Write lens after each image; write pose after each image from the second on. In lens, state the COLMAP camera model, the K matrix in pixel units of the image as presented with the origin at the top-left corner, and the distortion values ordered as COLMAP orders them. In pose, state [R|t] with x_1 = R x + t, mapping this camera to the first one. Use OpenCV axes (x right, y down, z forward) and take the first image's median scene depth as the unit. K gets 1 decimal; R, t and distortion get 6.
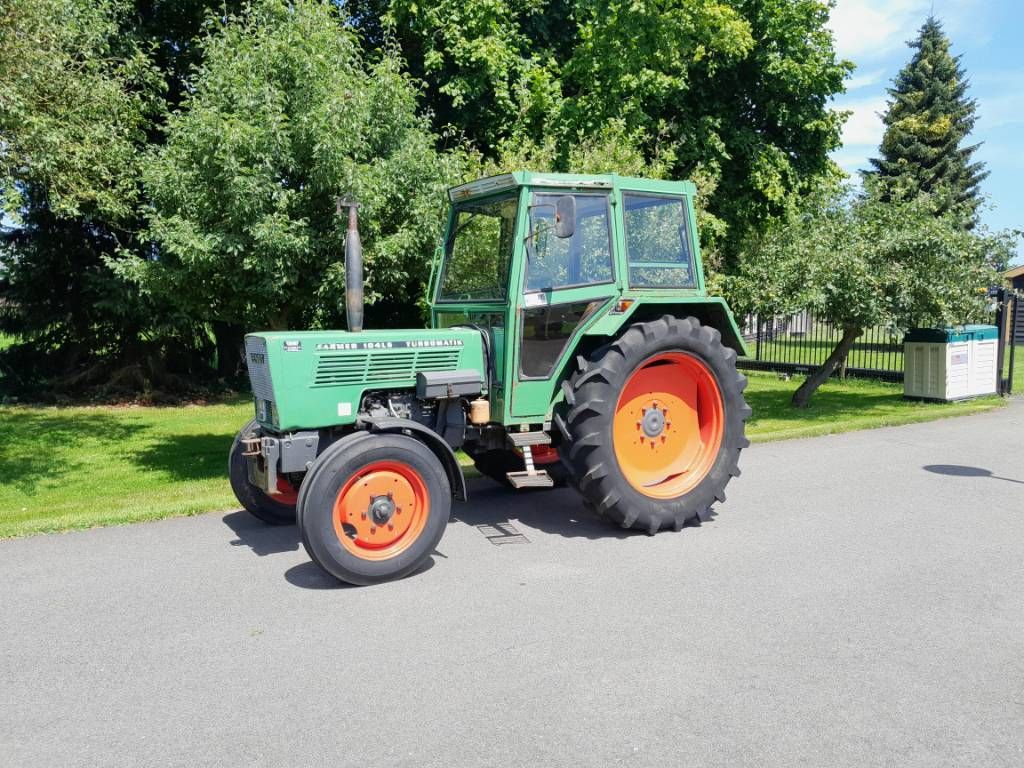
lens RADIAL K [[815.5, 0, 521.9], [0, 815.5, 375.6], [0, 0, 1]] dist [0.020767, -0.019249]
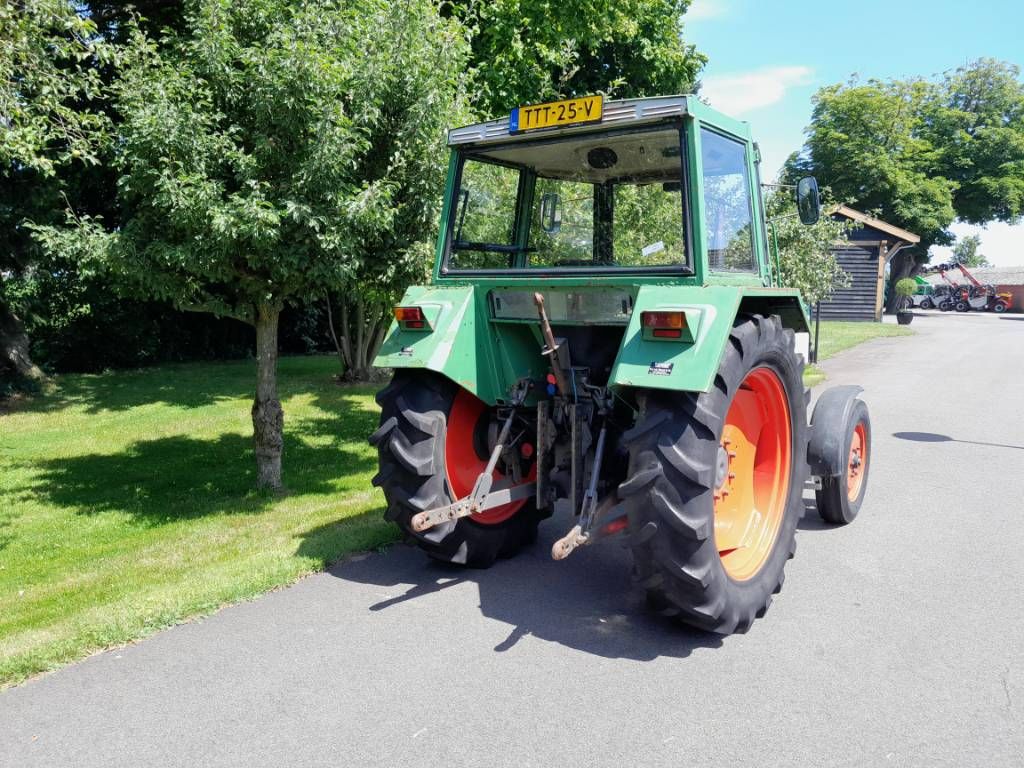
lens RADIAL K [[815.5, 0, 516.7], [0, 815.5, 380.3], [0, 0, 1]] dist [0.020767, -0.019249]
pose [[0.925684, -0.043734, 0.375760, -0.471625], [0.030412, 0.998683, 0.041317, -0.030992], [-0.377072, -0.026819, 0.925795, 0.206628]]
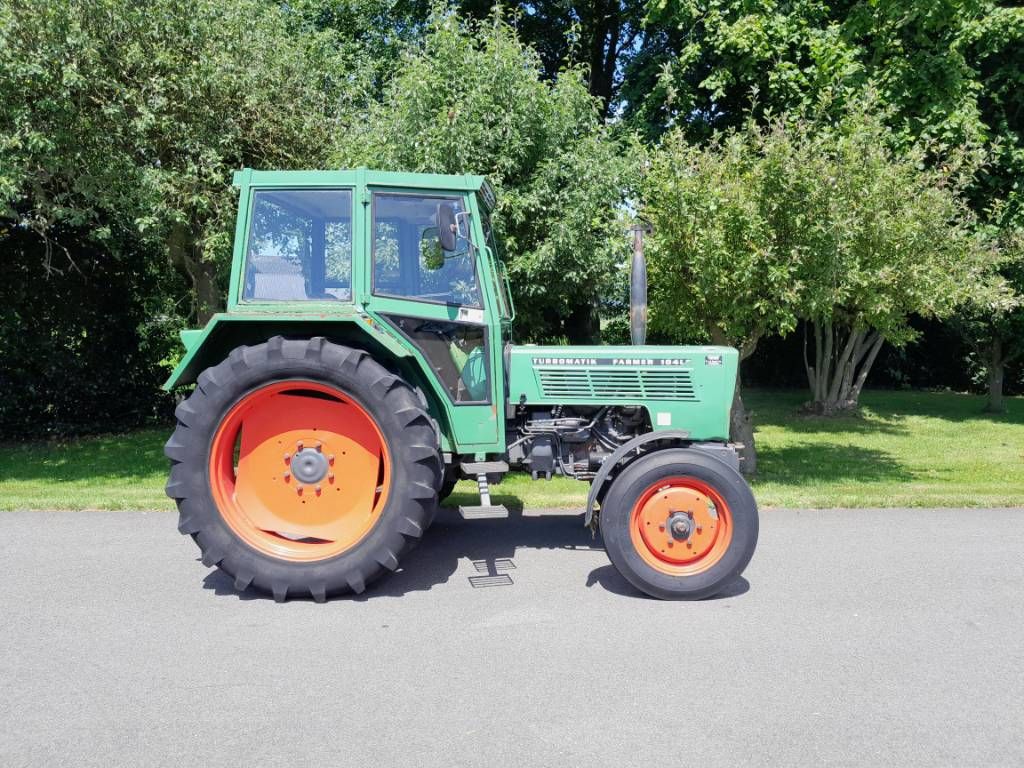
lens RADIAL K [[815.5, 0, 524.8], [0, 815.5, 373.0], [0, 0, 1]] dist [0.020767, -0.019249]
pose [[0.825659, 0.024267, -0.563647, 0.439506], [-0.033699, 0.999412, -0.006336, -0.019736], [0.563162, 0.024225, 0.825991, 0.221627]]
